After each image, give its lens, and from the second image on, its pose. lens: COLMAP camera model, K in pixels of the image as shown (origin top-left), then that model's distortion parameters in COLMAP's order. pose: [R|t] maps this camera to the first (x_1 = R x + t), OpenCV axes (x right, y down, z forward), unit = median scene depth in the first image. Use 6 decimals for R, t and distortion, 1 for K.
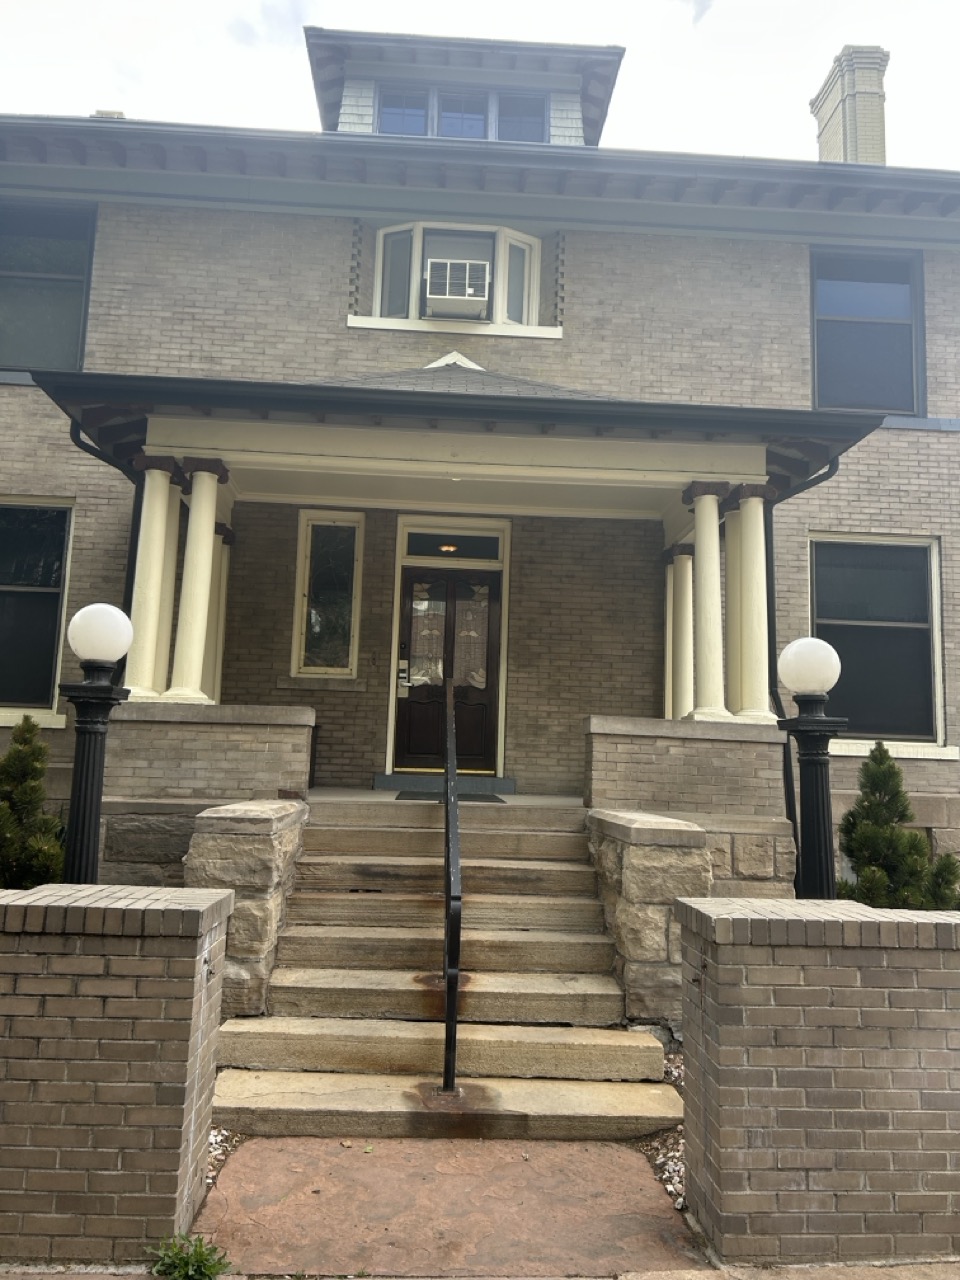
lens RADIAL K [[959.9, 0, 473.7], [0, 959.9, 634.5], [0, 0, 1]] dist [0.021188, -0.031315]
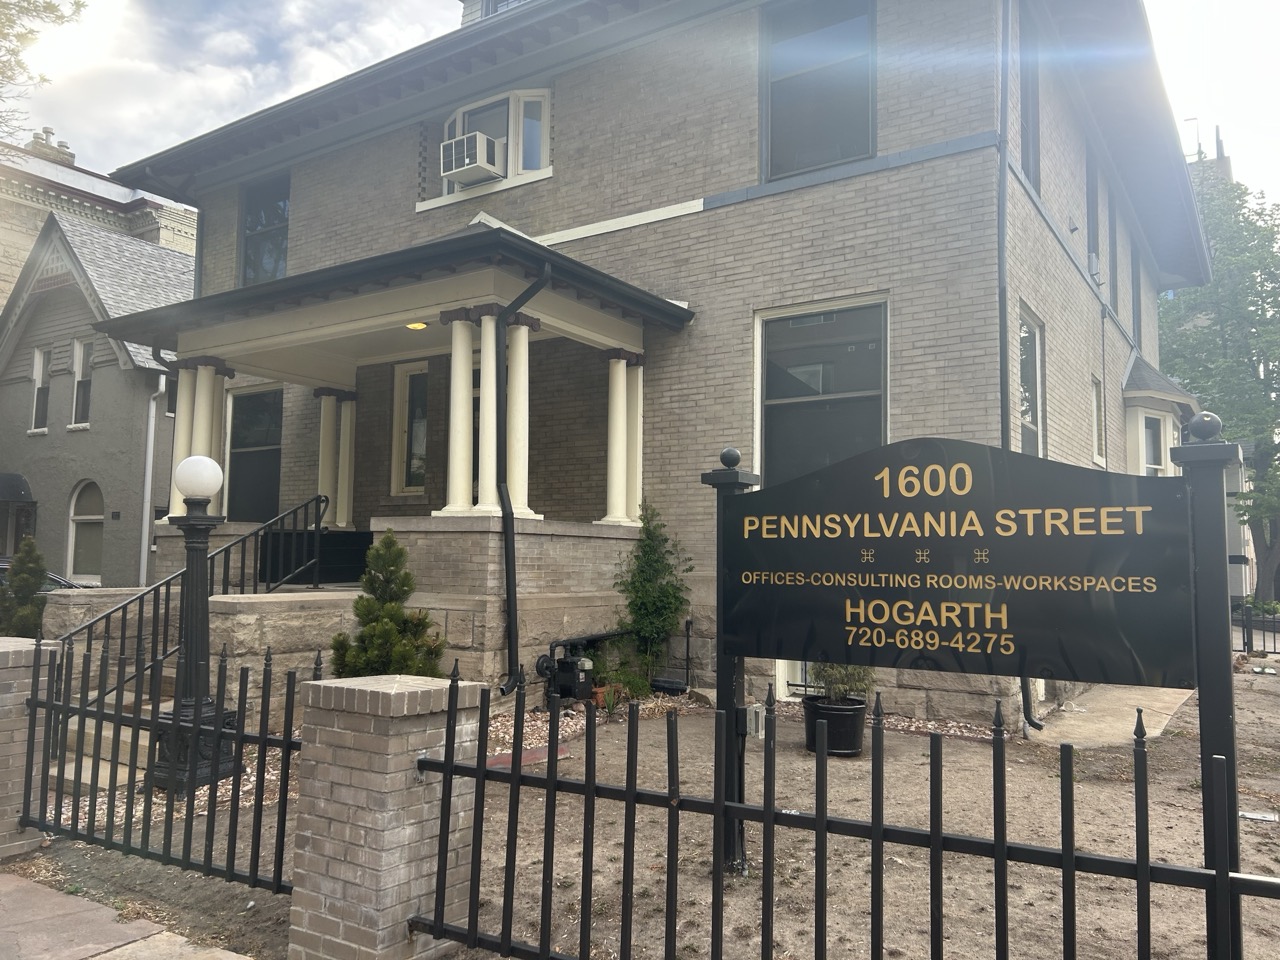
lens RADIAL K [[959.9, 0, 633.9], [0, 959.9, 487.1], [0, 0, 1]] dist [0.021188, -0.031315]
pose [[0.804408, -0.071175, -0.589798, 0.803538], [0.098204, 0.995070, 0.013855, 0.043865], [0.585904, -0.069066, 0.807432, 0.133317]]
